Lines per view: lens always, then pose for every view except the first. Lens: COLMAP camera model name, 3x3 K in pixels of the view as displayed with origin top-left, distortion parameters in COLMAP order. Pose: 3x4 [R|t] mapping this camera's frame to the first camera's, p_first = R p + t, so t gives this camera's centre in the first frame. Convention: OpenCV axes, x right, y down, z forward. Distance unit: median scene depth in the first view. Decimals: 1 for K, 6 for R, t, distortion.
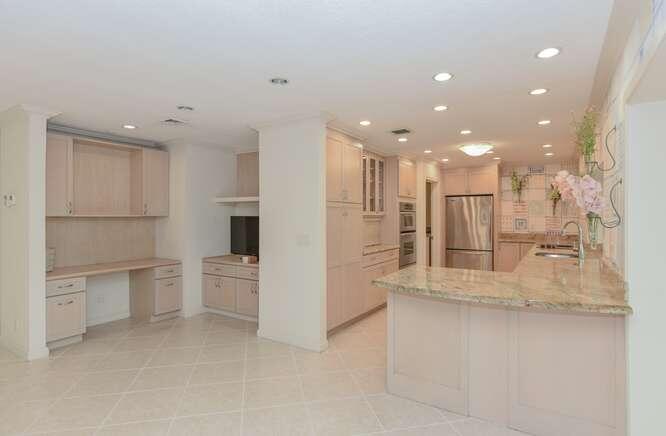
lens RADIAL K [[350.4, 0, 339.6], [0, 350.4, 214.9], [0, 0, 1]] dist [0.001983, -0.002880]
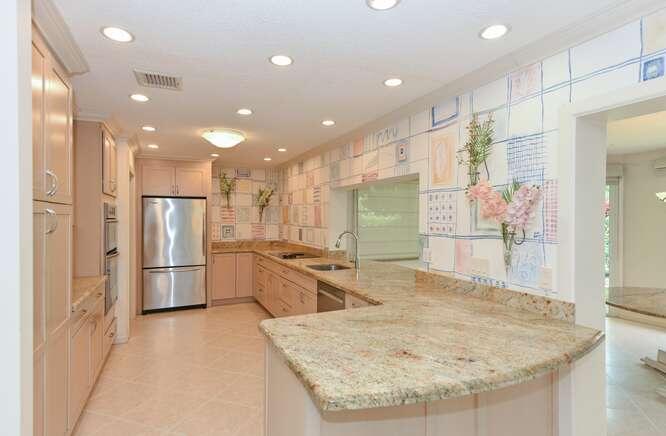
lens RADIAL K [[350.4, 0, 333.8], [0, 350.4, 220.5], [0, 0, 1]] dist [0.001983, -0.002880]
pose [[0.548072, -0.004050, 0.836421, -0.128794], [-0.002889, 0.999973, 0.006735, -0.013972], [-0.836426, -0.006108, 0.548046, 0.396556]]
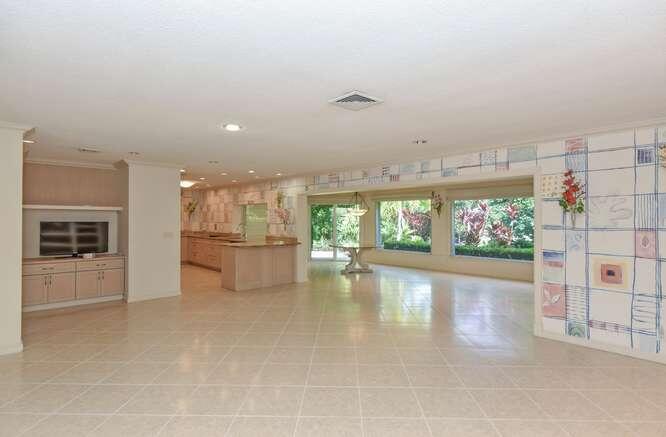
lens RADIAL K [[342.0, 0, 334.7], [0, 342.0, 219.7], [0, 0, 1]] dist [0.015278, -0.002511]
pose [[0.254389, 0.002713, 0.967098, -1.160382], [-0.005218, 0.999985, -0.001433, -0.005767], [-0.967088, -0.004682, 0.254399, -0.180158]]
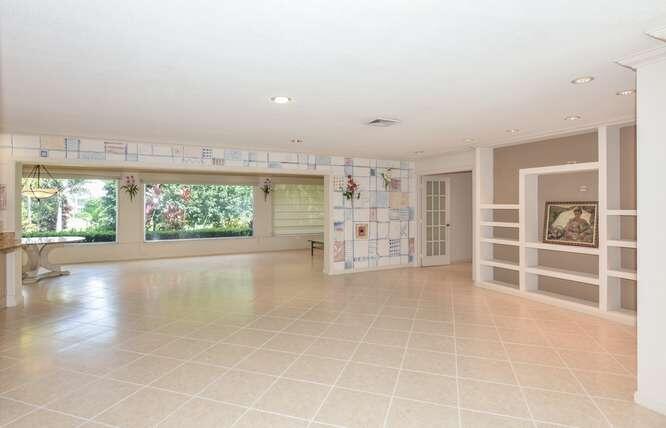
lens RADIAL K [[353.7, 0, 329.5], [0, 353.7, 202.1], [0, 0, 1]] dist [0.007355, -0.000669]
pose [[-0.848321, 0.005636, 0.529452, -0.946496], [-0.000397, 0.999936, -0.011279, 0.002307], [-0.529482, -0.009778, -0.848265, 0.774386]]
